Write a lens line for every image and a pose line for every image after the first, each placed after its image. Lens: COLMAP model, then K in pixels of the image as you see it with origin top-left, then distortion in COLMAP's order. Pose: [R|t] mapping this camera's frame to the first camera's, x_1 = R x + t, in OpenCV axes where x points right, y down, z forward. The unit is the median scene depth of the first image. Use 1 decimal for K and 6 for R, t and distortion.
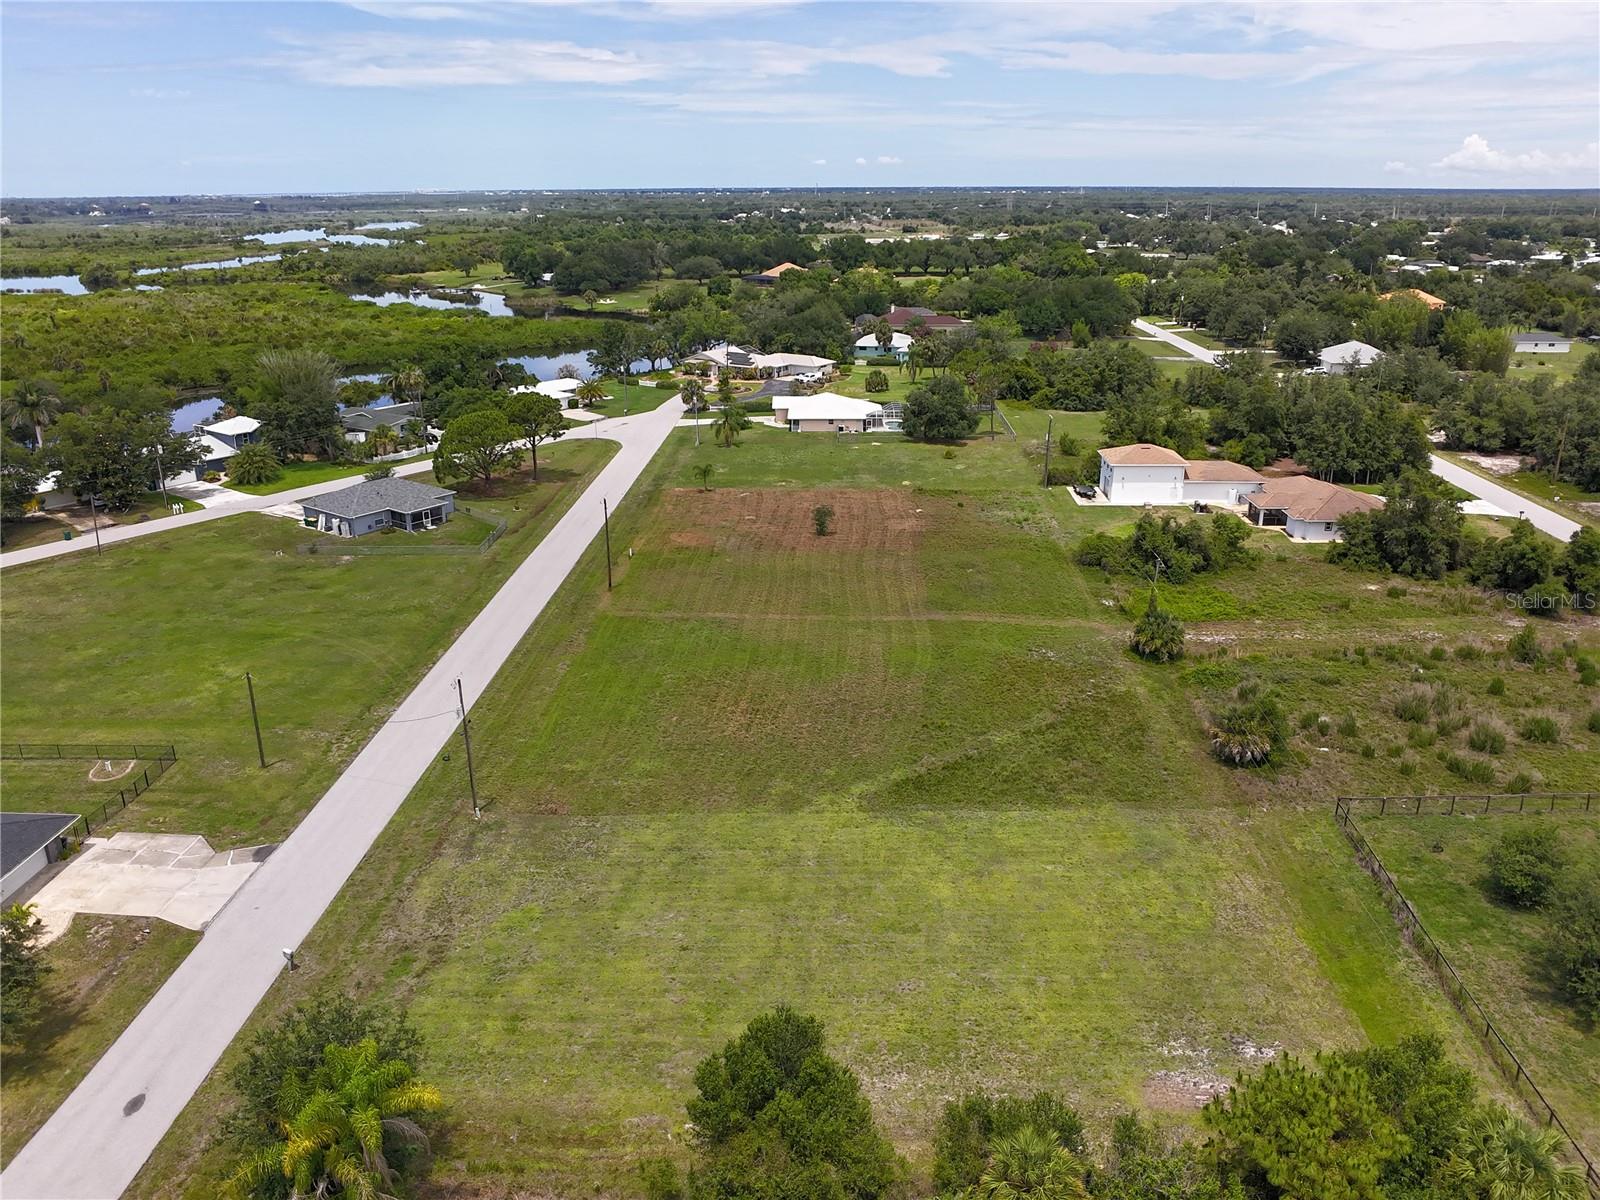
lens RADIAL K [[1180.2, 0, 805.1], [0, 1180.2, 603.3], [0, 0, 1]] dist [-0.032096, -0.001235]
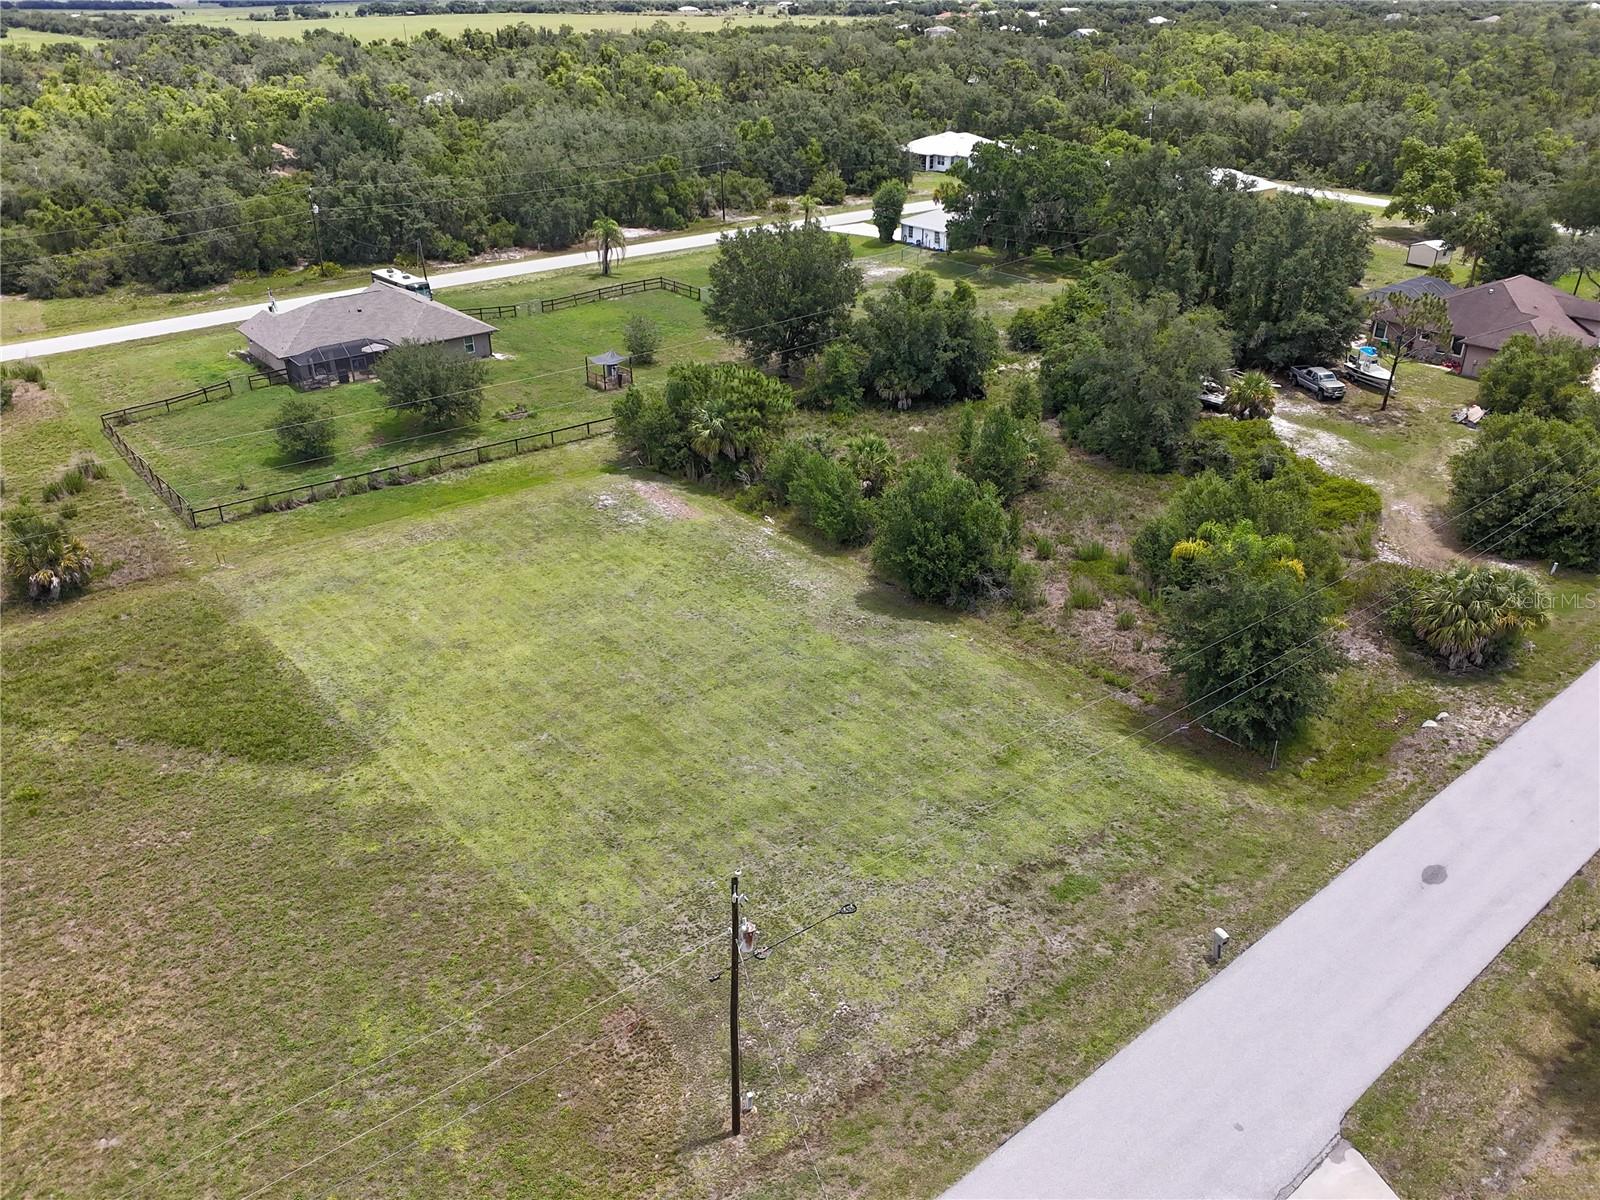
lens RADIAL K [[1180.2, 0, 801.0], [0, 1180.2, 604.3], [0, 0, 1]] dist [-0.032096, -0.001235]
pose [[-0.651801, -0.349081, 0.673274, -0.292088], [0.262543, 0.729012, 0.632149, -0.135437], [-0.711496, 0.588799, -0.383521, 0.574906]]
